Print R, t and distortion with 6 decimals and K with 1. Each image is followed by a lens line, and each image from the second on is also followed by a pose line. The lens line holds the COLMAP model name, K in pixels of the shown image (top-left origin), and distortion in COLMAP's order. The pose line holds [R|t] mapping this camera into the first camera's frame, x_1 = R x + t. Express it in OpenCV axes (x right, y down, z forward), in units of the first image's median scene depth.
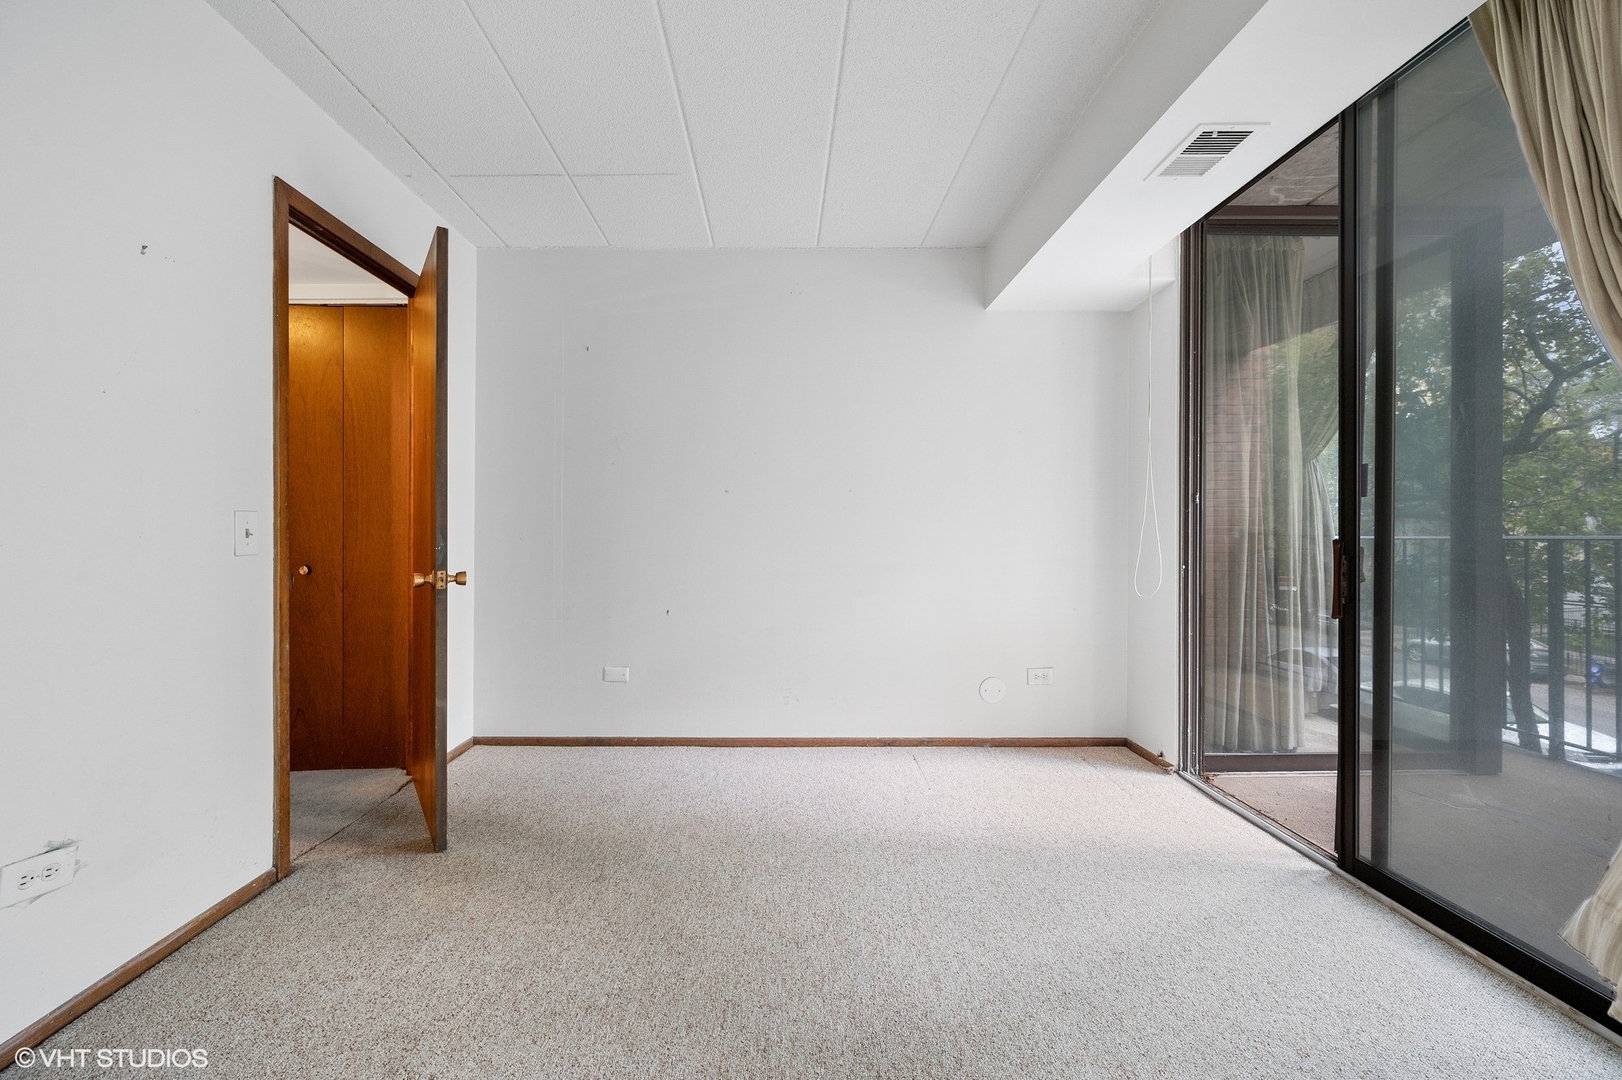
lens RADIAL K [[640.1, 0, 810.0], [0, 640.1, 530.2], [0, 0, 1]] dist [0.001053, -0.000380]
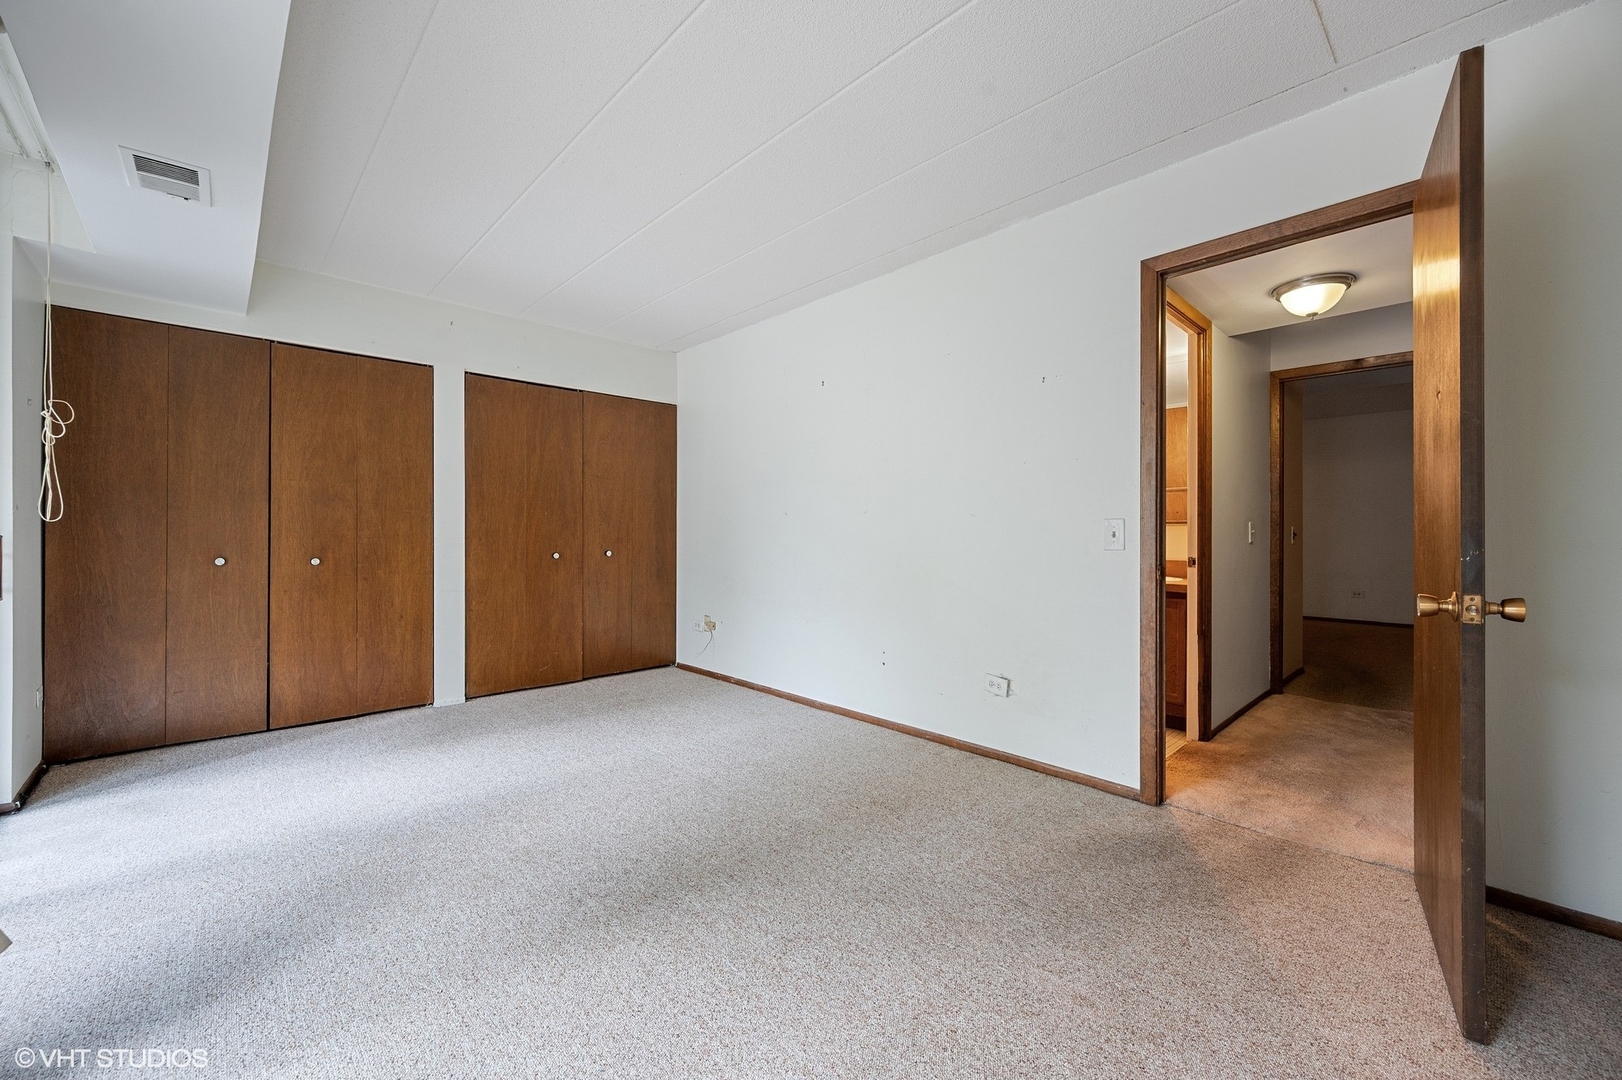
lens RADIAL K [[640.1, 0, 803.2], [0, 640.1, 539.0], [0, 0, 1]] dist [0.001053, -0.000380]
pose [[-0.755484, 0.002138, -0.655163, 0.527782], [-0.003022, 0.999973, 0.006748, 0.005589], [0.655160, 0.007078, -0.755457, 1.501753]]
